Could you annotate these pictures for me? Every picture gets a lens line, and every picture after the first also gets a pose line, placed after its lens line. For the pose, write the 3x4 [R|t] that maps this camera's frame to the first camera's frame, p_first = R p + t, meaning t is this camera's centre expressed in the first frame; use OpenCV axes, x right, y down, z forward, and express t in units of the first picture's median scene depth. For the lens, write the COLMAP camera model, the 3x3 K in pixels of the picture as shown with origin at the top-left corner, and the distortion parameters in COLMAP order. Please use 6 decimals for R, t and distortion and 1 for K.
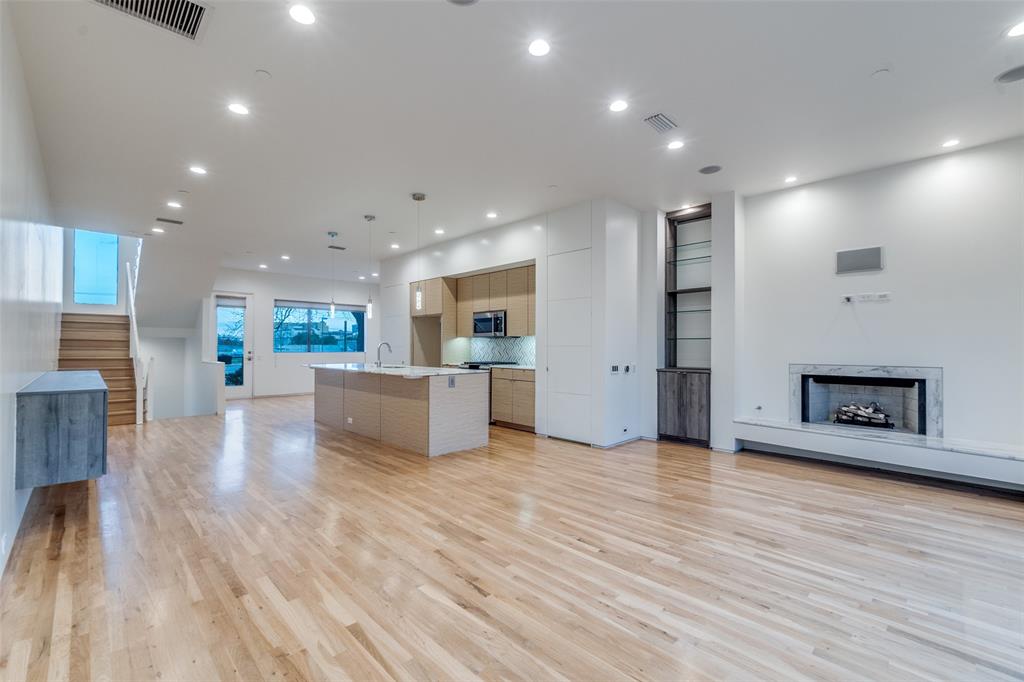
lens RADIAL K [[441.5, 0, 508.3], [0, 441.5, 340.9], [0, 0, 1]] dist [-0.008594, -0.000350]
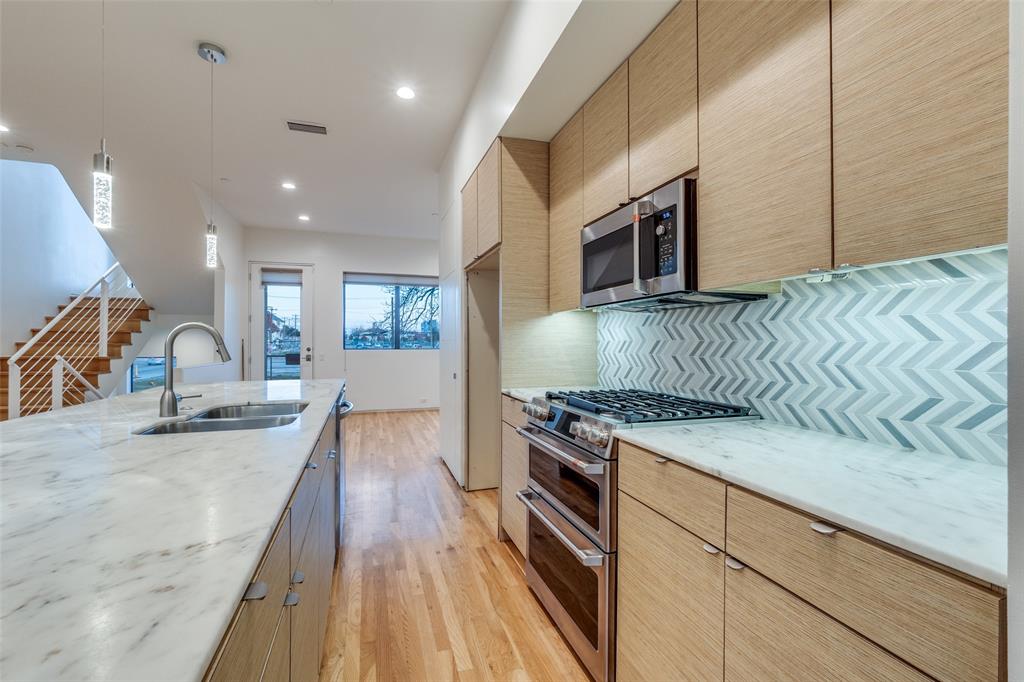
lens RADIAL K [[445.5, 0, 508.3], [0, 445.5, 339.4], [0, 0, 1]] dist [-0.004782, 0.000709]
pose [[0.895515, -0.002121, -0.445026, 0.010918], [0.006154, 0.999952, 0.007617, 0.011484], [0.444989, -0.009560, 0.895485, 0.801913]]
